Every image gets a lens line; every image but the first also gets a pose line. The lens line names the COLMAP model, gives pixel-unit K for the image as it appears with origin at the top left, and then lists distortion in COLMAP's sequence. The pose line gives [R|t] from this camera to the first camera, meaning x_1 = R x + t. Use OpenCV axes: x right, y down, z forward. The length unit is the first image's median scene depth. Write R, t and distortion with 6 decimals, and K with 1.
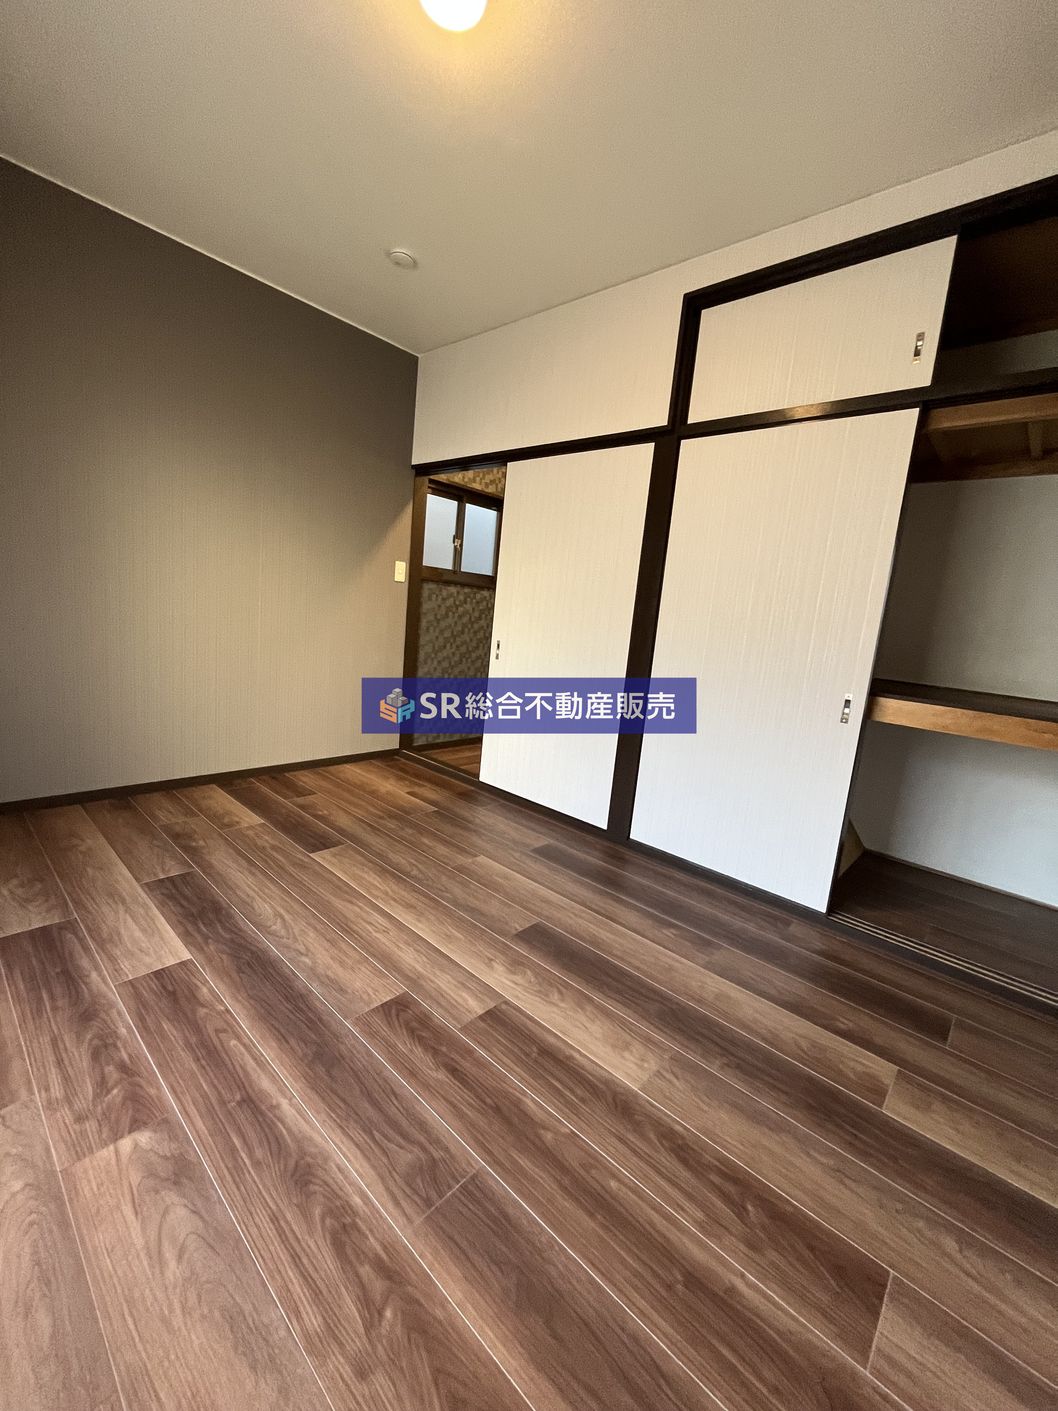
lens RADIAL K [[571.2, 0, 517.2], [0, 571.2, 704.1], [0, 0, 1]] dist [-0.006018, 0.000330]
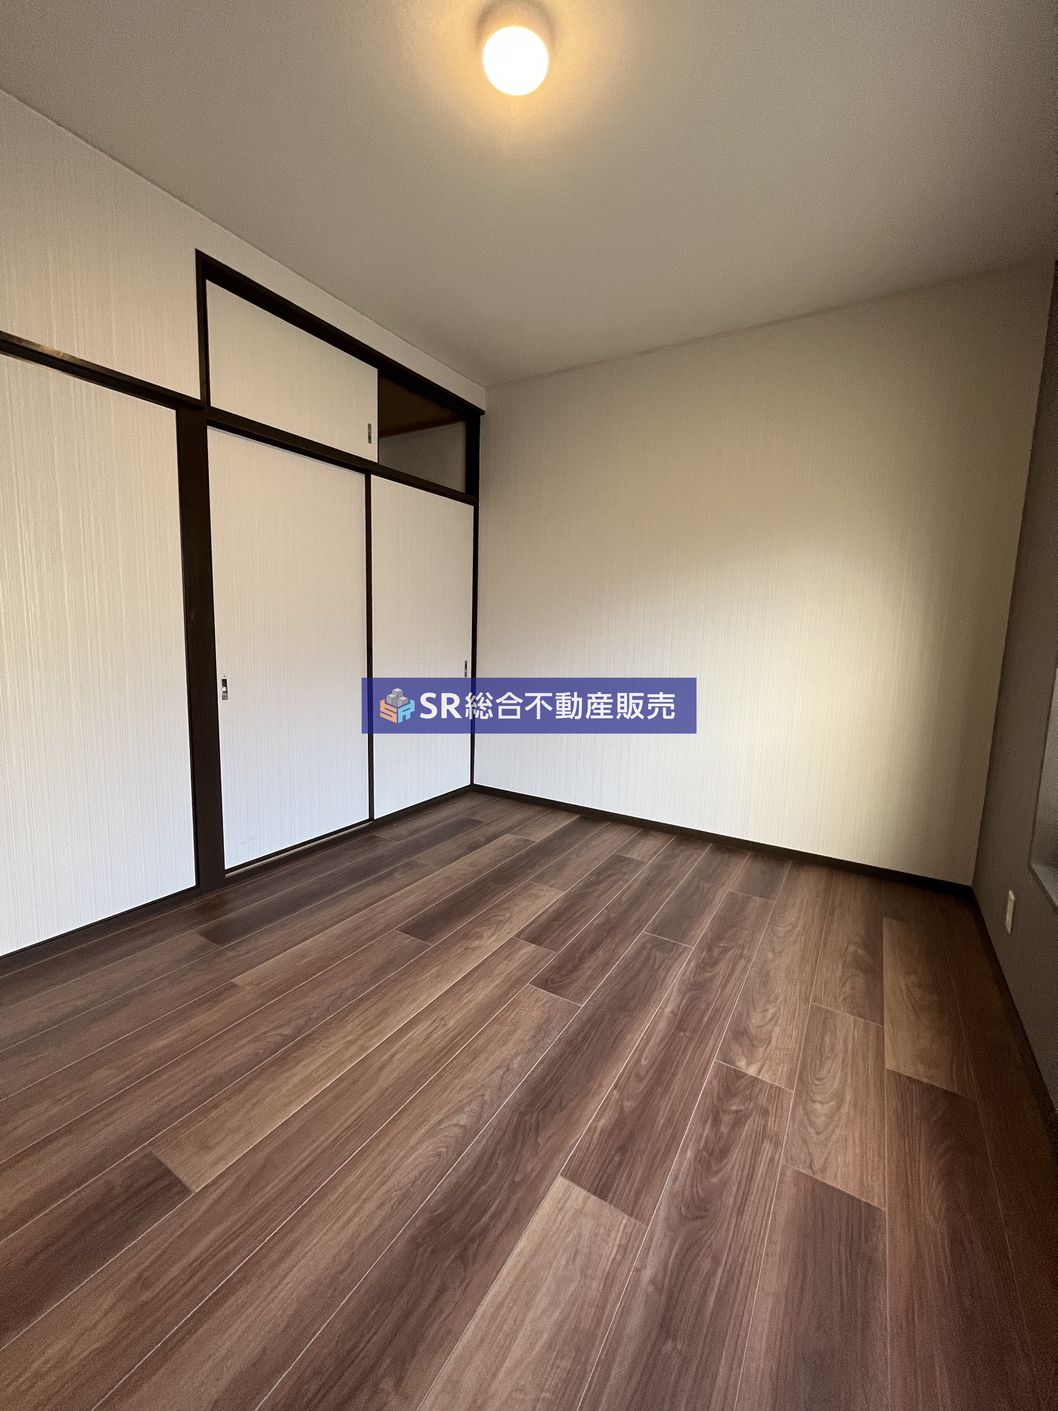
lens RADIAL K [[571.2, 0, 532.5], [0, 571.2, 705.9], [0, 0, 1]] dist [-0.006018, 0.000330]
pose [[-0.201195, -0.231788, 0.951733, -1.198874], [0.112039, 0.959779, 0.257432, -0.331847], [-0.973123, 0.158425, -0.167134, 1.146659]]
